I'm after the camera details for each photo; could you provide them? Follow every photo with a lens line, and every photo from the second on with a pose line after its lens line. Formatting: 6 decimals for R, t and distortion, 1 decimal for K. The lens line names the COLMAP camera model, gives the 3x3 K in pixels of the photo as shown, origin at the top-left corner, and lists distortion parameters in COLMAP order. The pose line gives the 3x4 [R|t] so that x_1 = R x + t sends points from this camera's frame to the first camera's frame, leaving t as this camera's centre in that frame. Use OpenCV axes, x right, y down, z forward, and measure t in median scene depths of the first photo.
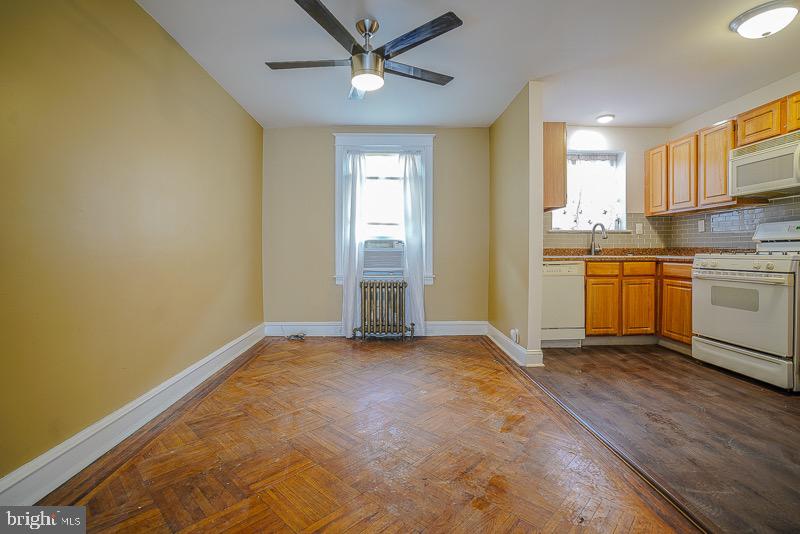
lens RADIAL K [[372.9, 0, 385.4], [0, 372.9, 261.2], [0, 0, 1]] dist [-0.060316, 0.022099]
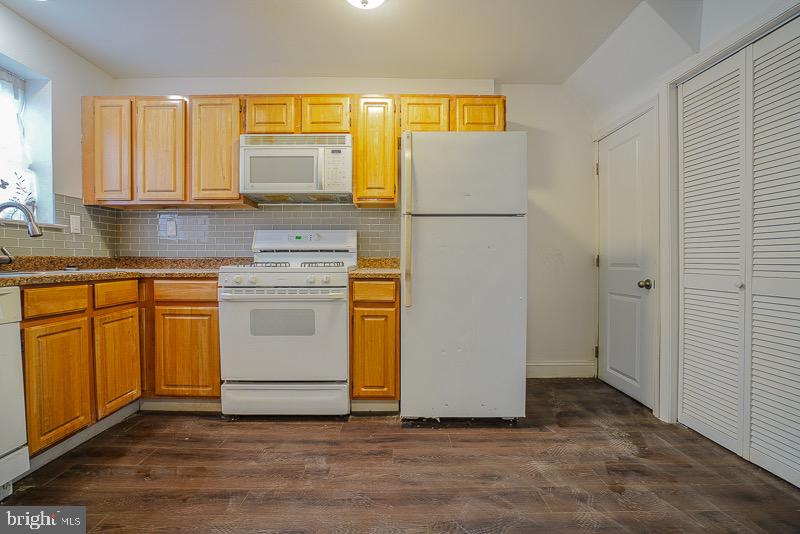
lens RADIAL K [[372.9, 0, 405.3], [0, 372.9, 265.3], [0, 0, 1]] dist [-0.060316, 0.022099]
pose [[-0.018151, -0.011396, 0.999770, 0.124925], [0.024904, 0.999620, 0.011847, -0.018765], [-0.999525, 0.025113, -0.017860, 0.569386]]
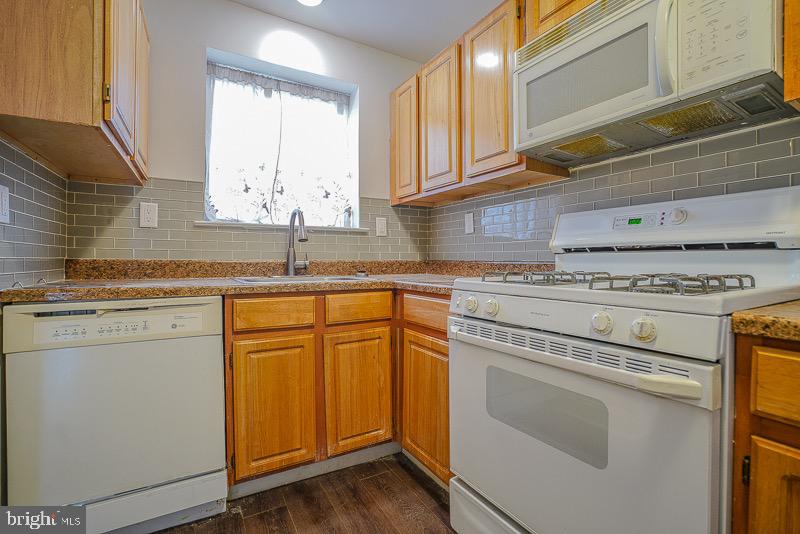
lens RADIAL K [[372.9, 0, 399.1], [0, 372.9, 267.1], [0, 0, 1]] dist [-0.060316, 0.022099]
pose [[0.867277, -0.005011, 0.497800, 0.517338], [0.009398, 0.999936, -0.006309, -0.026879], [-0.497737, 0.010151, 0.867269, 0.579027]]
